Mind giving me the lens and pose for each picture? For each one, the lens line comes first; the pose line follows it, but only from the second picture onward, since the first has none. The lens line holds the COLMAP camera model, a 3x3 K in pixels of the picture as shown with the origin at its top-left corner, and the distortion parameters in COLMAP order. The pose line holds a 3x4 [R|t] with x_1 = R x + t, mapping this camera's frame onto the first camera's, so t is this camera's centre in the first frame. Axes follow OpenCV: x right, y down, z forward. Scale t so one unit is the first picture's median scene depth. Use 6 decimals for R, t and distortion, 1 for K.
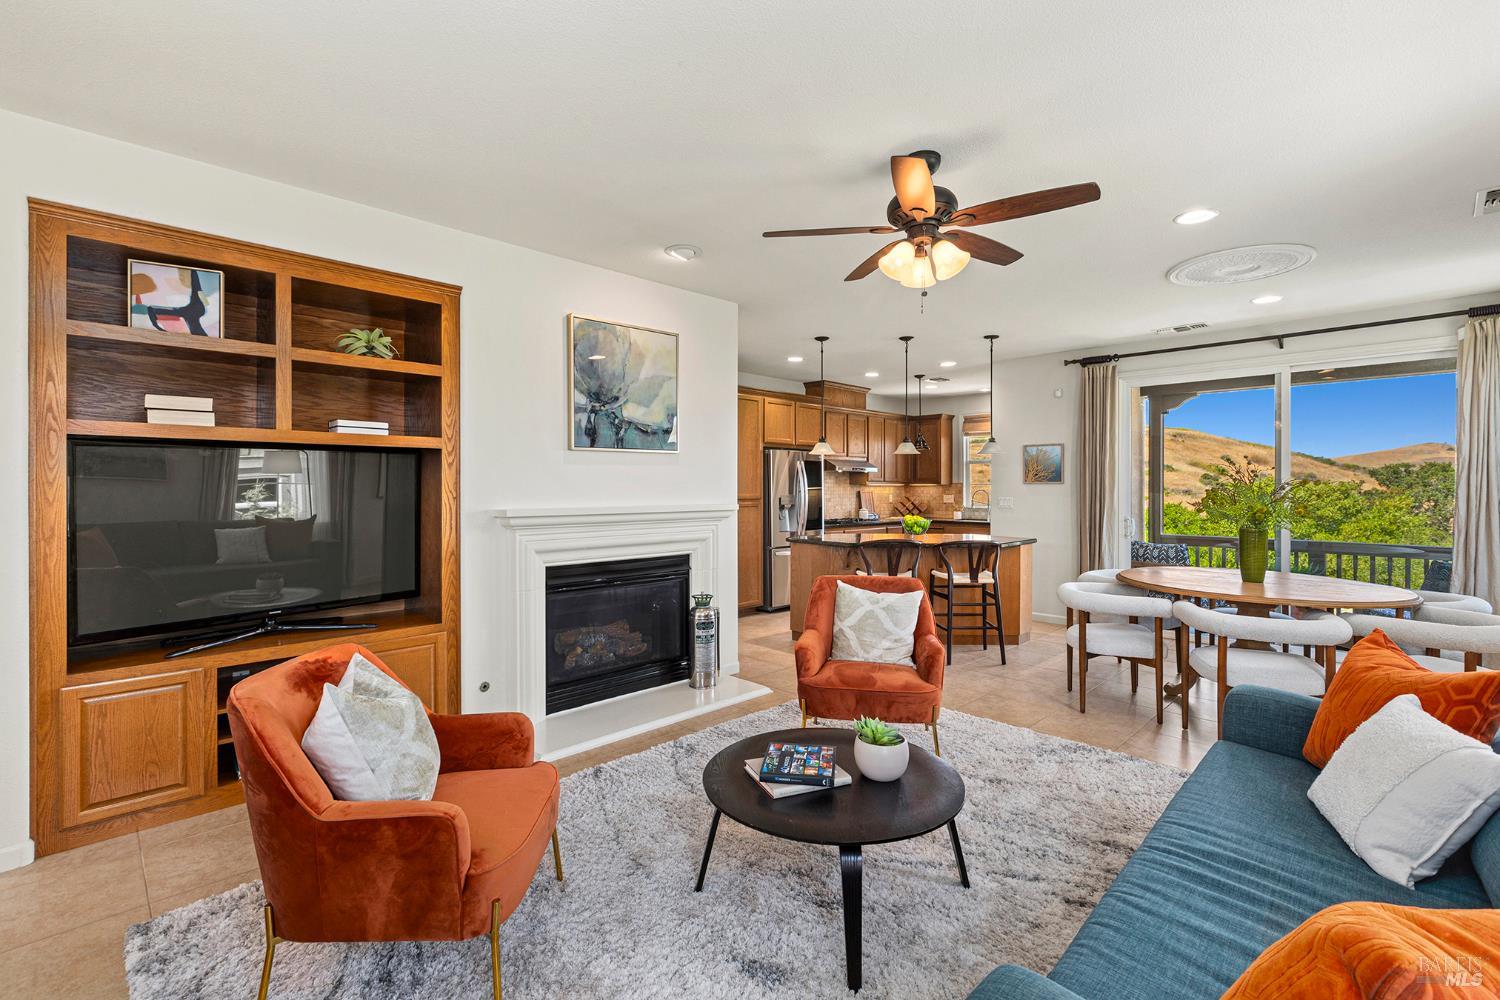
lens RADIAL K [[664.1, 0, 755.5], [0, 664.1, 487.0], [0, 0, 1]] dist [-0.001907, -0.000472]
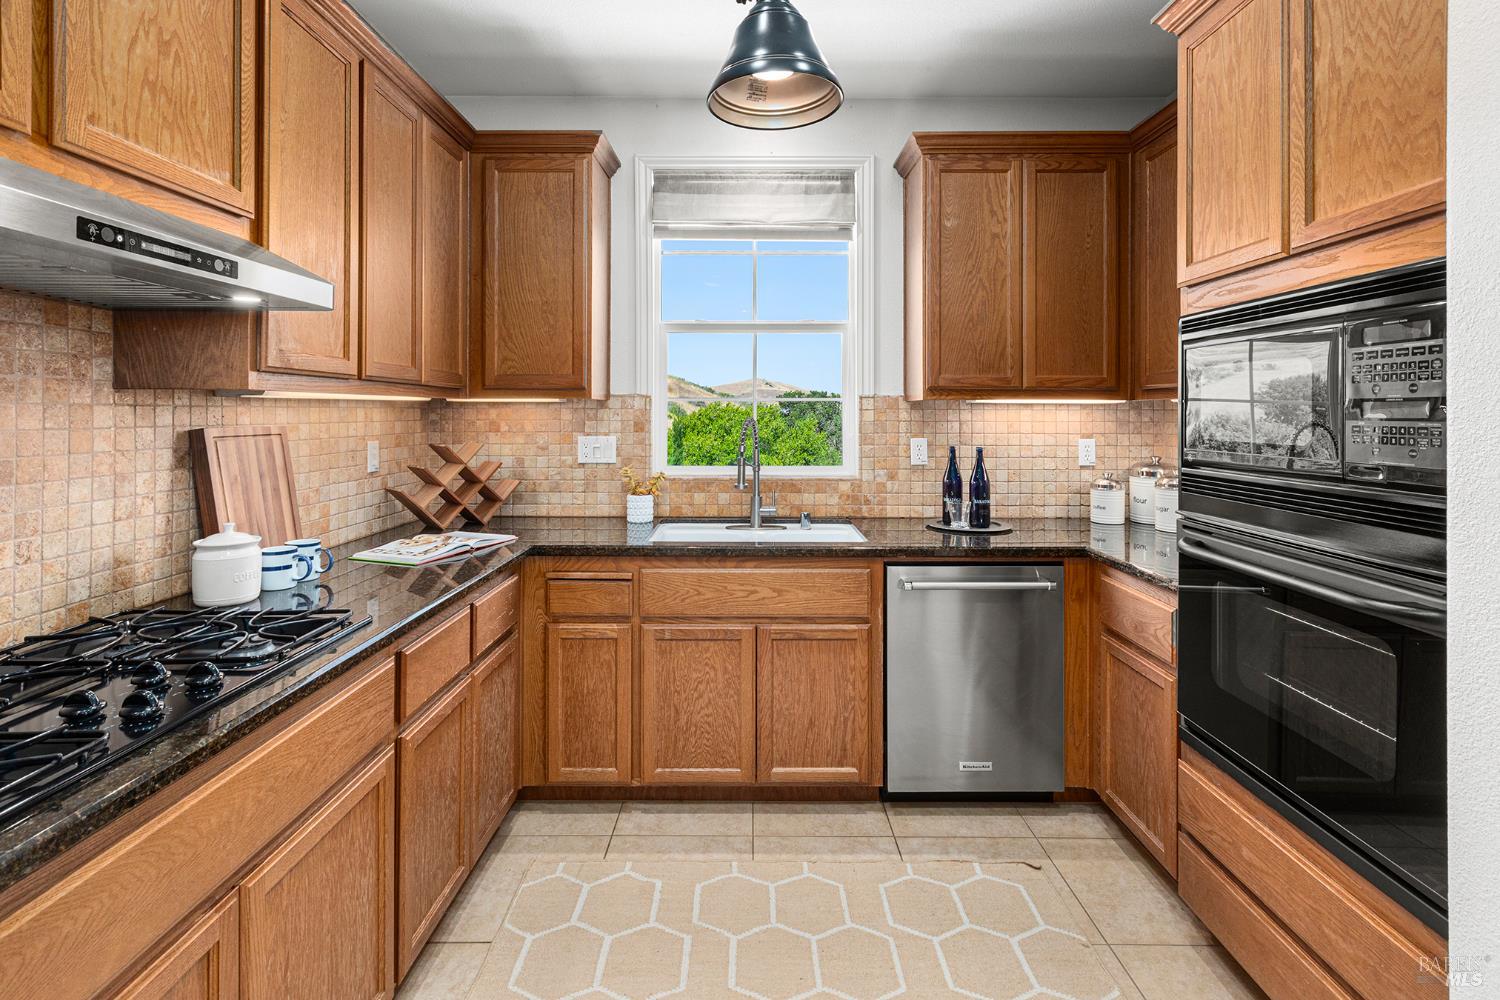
lens RADIAL K [[696.1, 0, 748.8], [0, 696.1, 411.3], [0, 0, 1]] dist [-0.000918, -0.000131]
pose [[0.708656, 0.000625, 0.705554, 0.153252], [-0.001341, 0.999999, 0.000461, 0.001156], [-0.705553, -0.001273, 0.708656, 0.907072]]
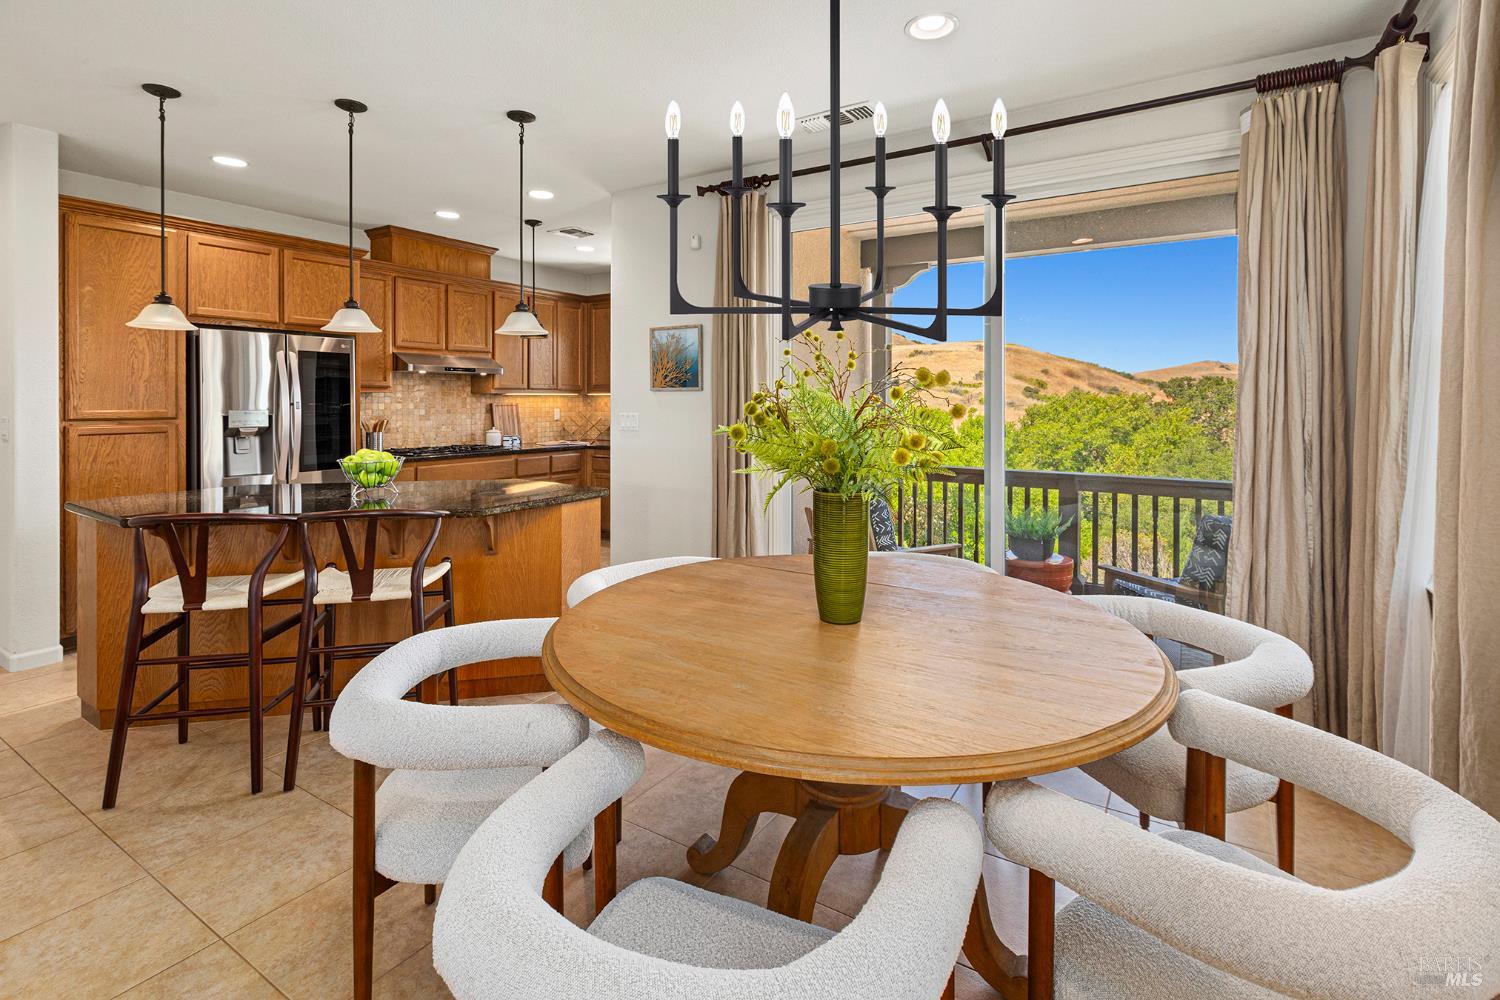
lens RADIAL K [[701.4, 0, 760.4], [0, 701.4, 401.9], [0, 0, 1]] dist [0.002392, -0.000425]
pose [[0.974141, -0.001901, 0.225932, 0.306030], [0.001274, 0.999995, 0.002919, 0.003033], [-0.225936, -0.002556, 0.974139, 0.295914]]
